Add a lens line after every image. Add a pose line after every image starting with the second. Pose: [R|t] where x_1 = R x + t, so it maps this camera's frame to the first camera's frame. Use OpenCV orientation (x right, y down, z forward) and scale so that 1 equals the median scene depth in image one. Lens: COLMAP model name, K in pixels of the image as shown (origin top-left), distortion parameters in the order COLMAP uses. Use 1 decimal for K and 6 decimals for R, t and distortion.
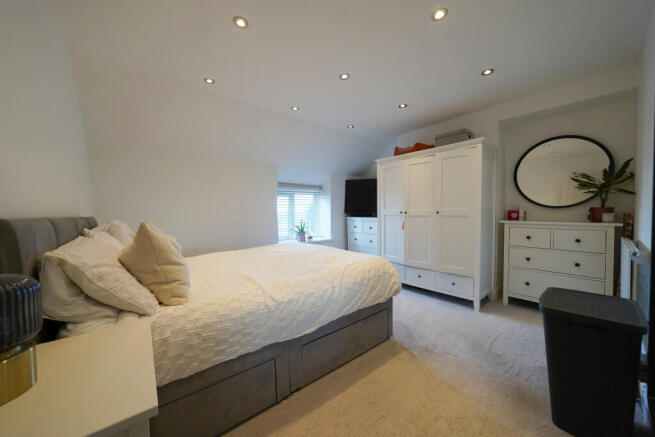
lens RADIAL K [[231.4, 0, 326.0], [0, 231.4, 217.7], [0, 0, 1]] dist [-0.002014, -0.000067]
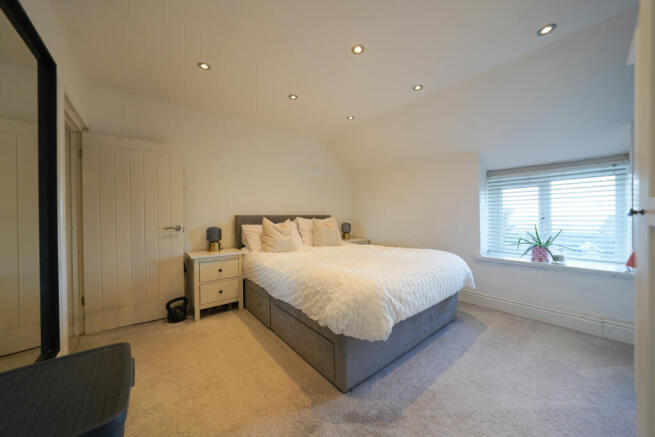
lens RADIAL K [[231.4, 0, 326.0], [0, 231.4, 217.7], [0, 0, 1]] dist [-0.002014, -0.000067]
pose [[-0.013188, 0.018675, -0.999739, 0.731473], [-0.015866, 0.999696, 0.018883, -0.018401], [0.999787, 0.016111, -0.012888, 0.718858]]
